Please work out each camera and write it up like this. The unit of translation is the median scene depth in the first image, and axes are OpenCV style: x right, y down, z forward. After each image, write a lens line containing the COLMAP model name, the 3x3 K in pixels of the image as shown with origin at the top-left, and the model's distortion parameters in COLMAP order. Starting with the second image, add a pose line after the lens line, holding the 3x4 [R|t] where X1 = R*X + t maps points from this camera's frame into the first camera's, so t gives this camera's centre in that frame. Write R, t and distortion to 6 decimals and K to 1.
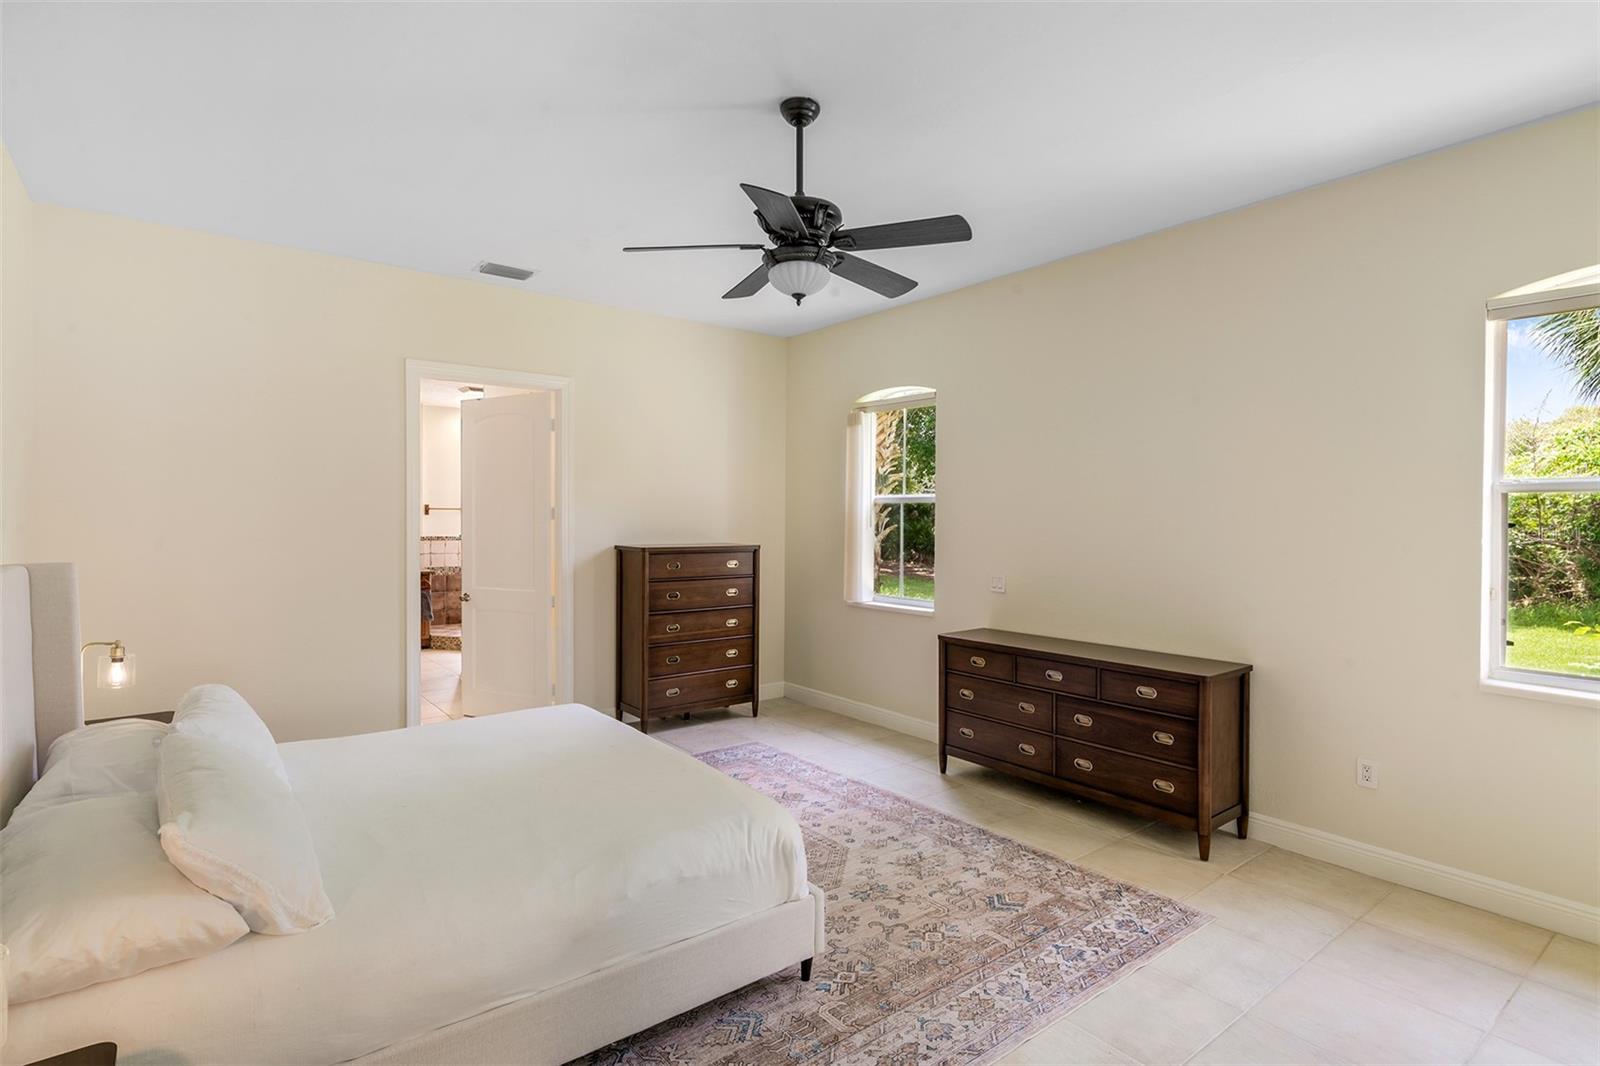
lens RADIAL K [[802.8, 0, 797.5], [0, 802.8, 517.8], [0, 0, 1]] dist [0.004007, -0.000794]
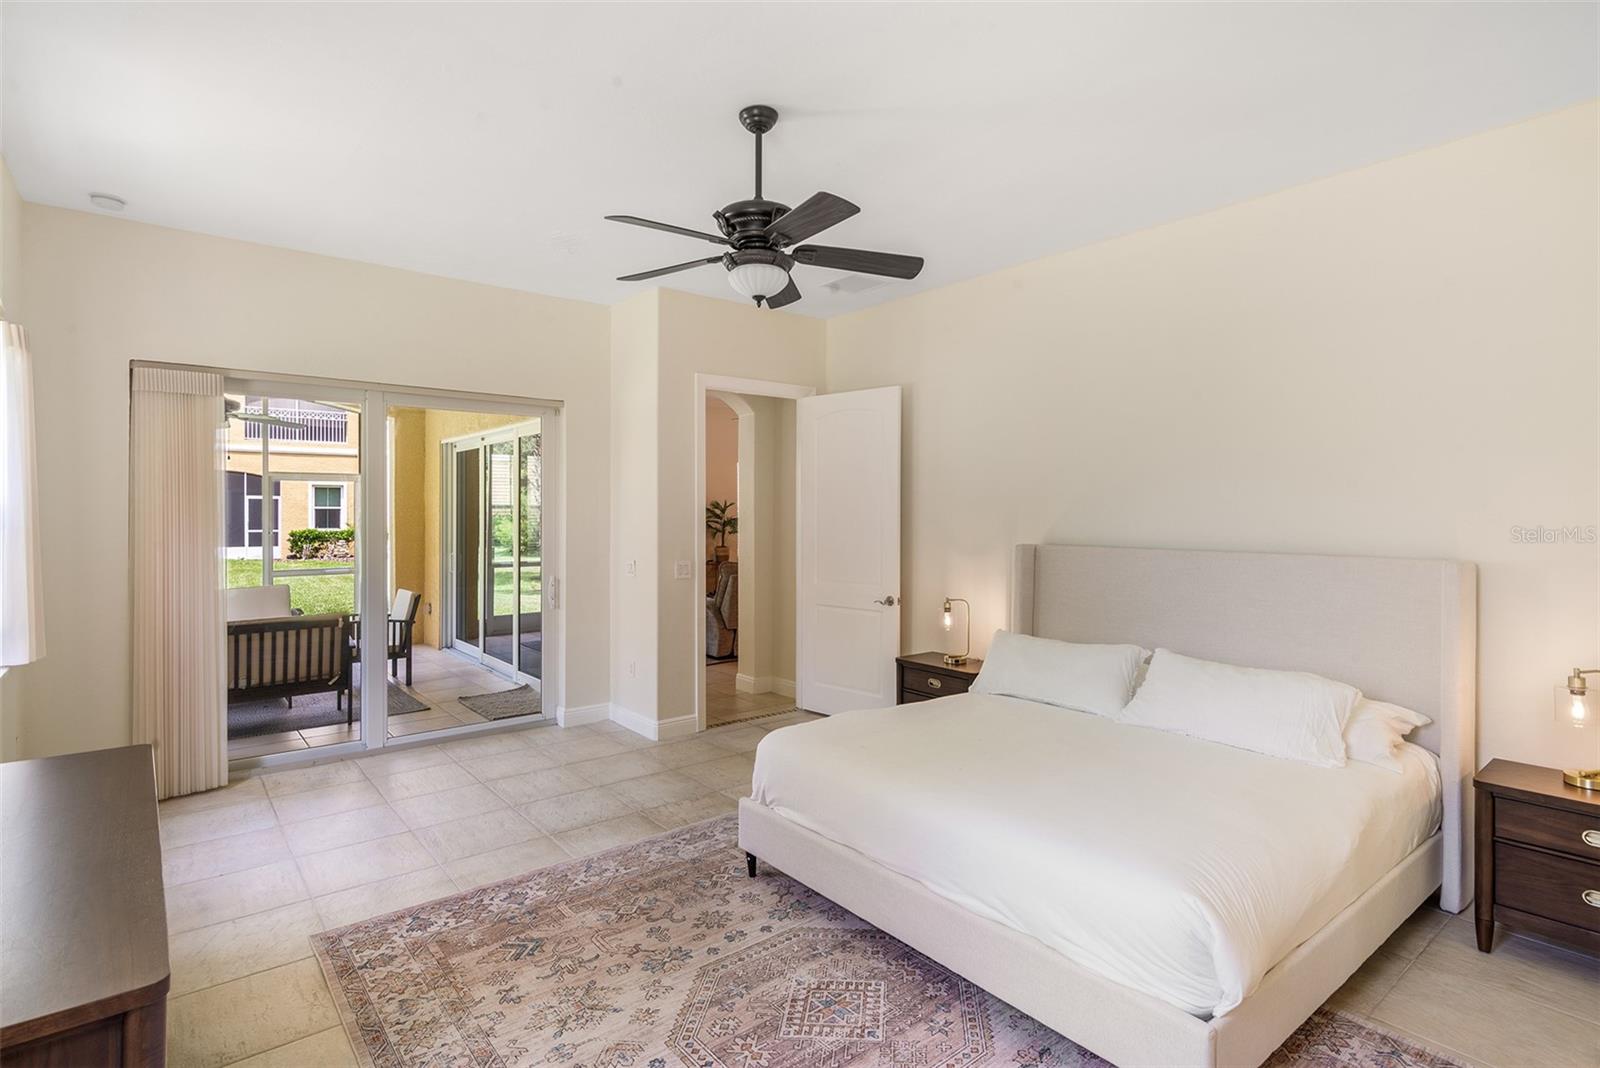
lens RADIAL K [[802.8, 0, 797.5], [0, 802.8, 518.8], [0, 0, 1]] dist [0.004007, -0.000794]
pose [[-0.999803, -0.005867, -0.018963, -0.028915], [-0.006063, 0.999929, 0.010289, -0.004848], [0.018901, 0.010402, -0.999767, 1.932001]]
